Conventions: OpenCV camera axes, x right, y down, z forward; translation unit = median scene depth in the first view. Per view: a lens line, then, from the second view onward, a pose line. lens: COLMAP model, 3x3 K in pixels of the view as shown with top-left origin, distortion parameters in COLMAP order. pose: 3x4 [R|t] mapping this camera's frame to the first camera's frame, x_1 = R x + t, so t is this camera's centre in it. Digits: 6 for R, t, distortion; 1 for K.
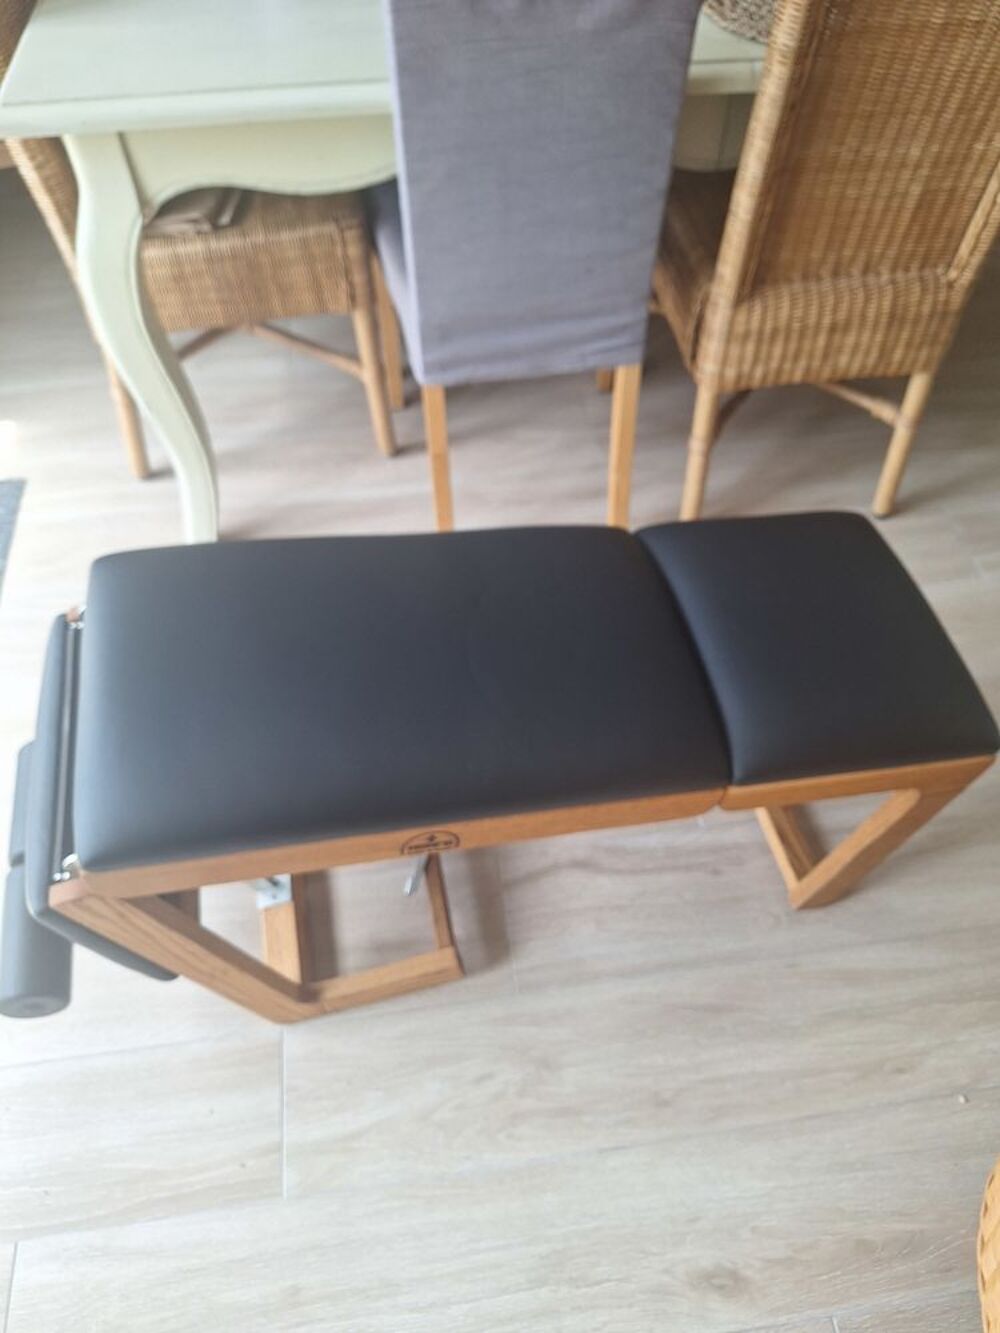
lens RADIAL K [[923.4, 0, 502.2], [0, 923.4, 670.2], [0, 0, 1]] dist [0.005162, -0.036970]
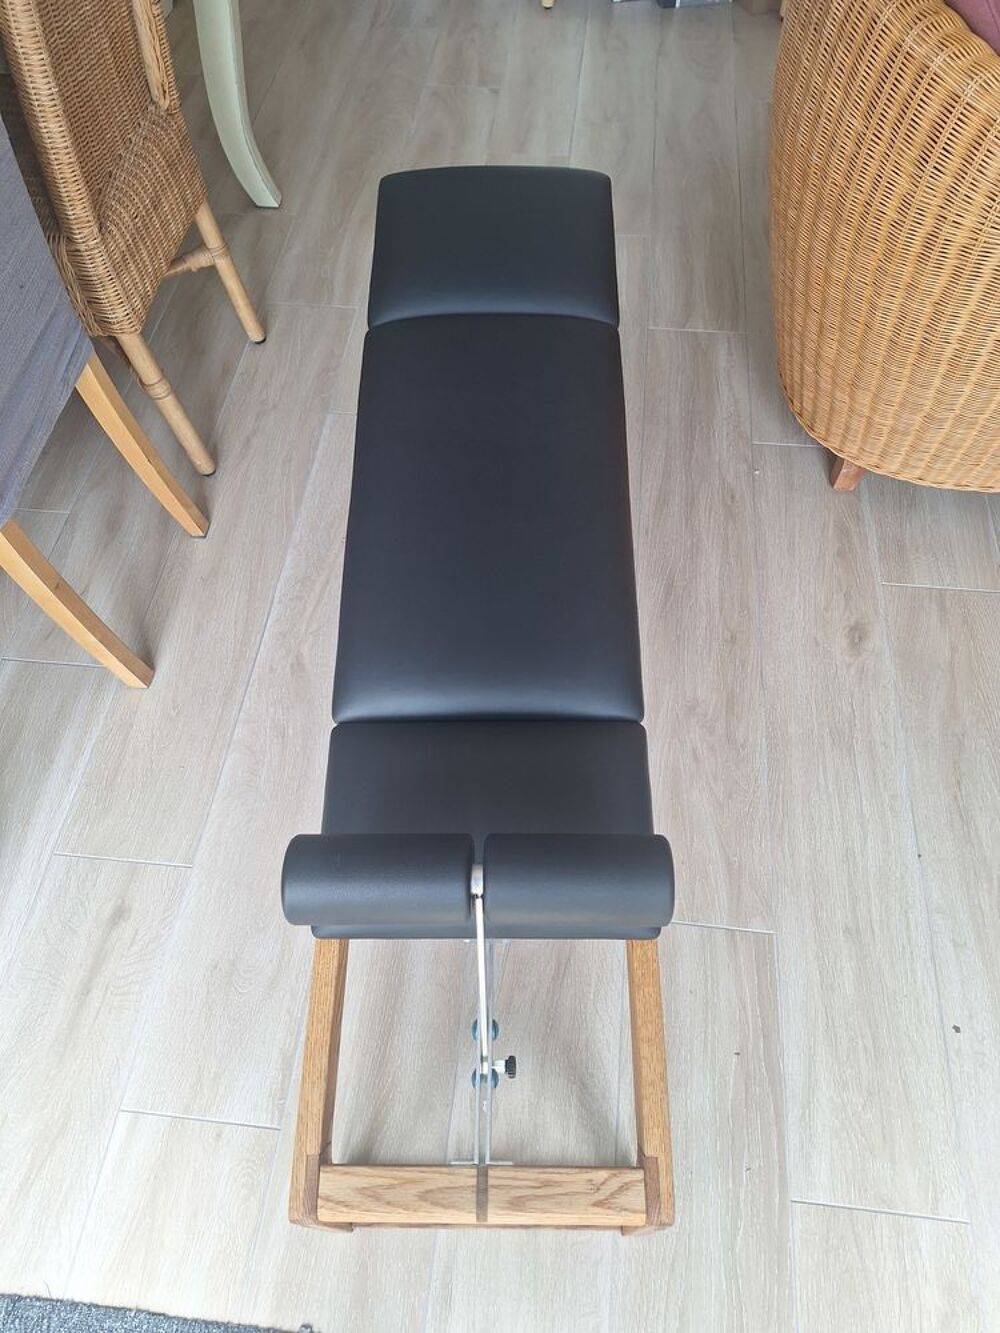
lens RADIAL K [[923.4, 0, 511.0], [0, 923.4, 667.2], [0, 0, 1]] dist [0.005162, -0.036970]
pose [[0.241847, -0.812197, 0.530892, -0.591746], [0.797341, 0.478145, 0.368273, -0.220856], [-0.552953, 0.334236, 0.763236, 0.202340]]
